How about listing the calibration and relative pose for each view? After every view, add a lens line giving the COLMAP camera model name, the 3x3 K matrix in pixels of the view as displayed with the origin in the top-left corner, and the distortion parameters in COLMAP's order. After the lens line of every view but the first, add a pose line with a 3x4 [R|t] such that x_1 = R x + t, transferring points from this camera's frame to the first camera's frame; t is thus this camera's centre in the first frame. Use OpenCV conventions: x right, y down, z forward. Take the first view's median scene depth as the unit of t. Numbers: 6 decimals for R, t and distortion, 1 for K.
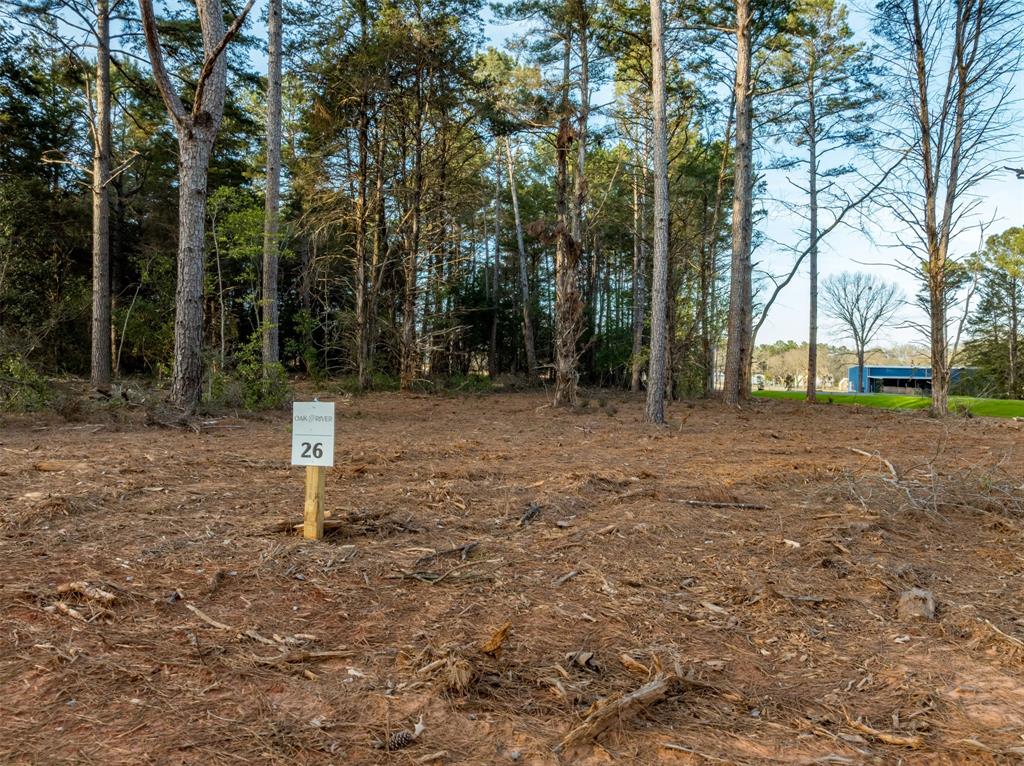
lens RADIAL K [[709.3, 0, 512.0], [0, 709.3, 383.0], [0, 0, 1]] dist [-0.031587, -0.000075]
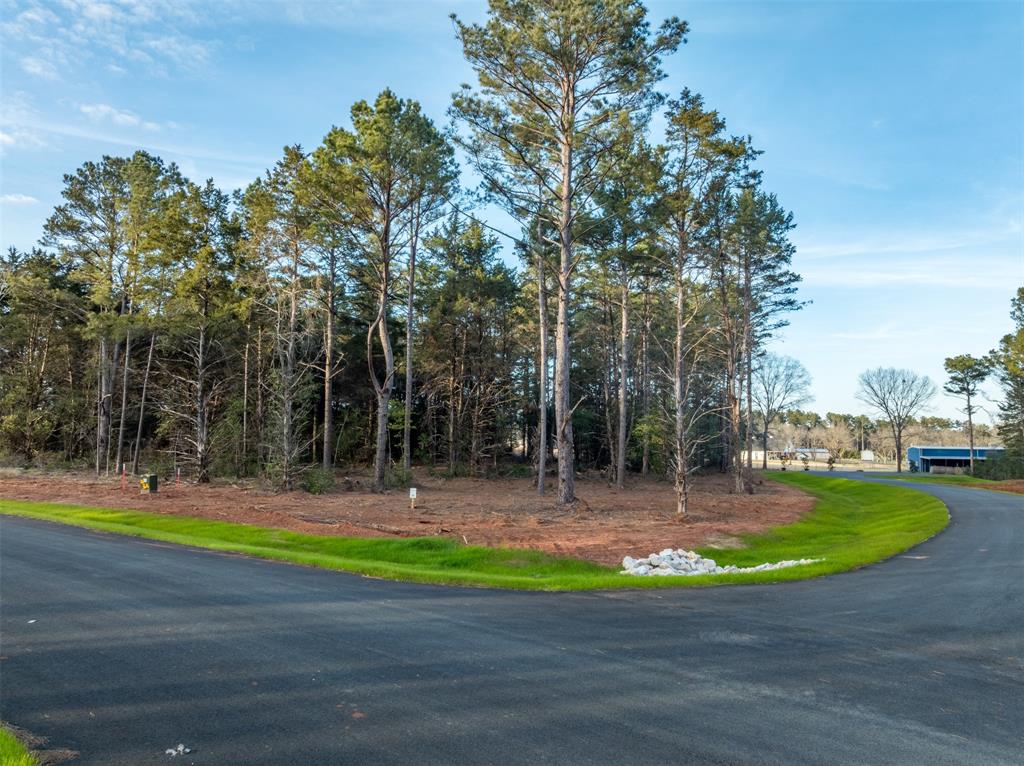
lens RADIAL K [[718.6, 0, 512.0], [0, 718.6, 383.0], [0, 0, 1]] dist [-0.000375, -0.000564]
pose [[0.983260, -0.019822, -0.181127, 0.309368], [0.001501, 0.994912, -0.100735, -0.045399], [0.182203, 0.098777, 0.978287, -0.912352]]
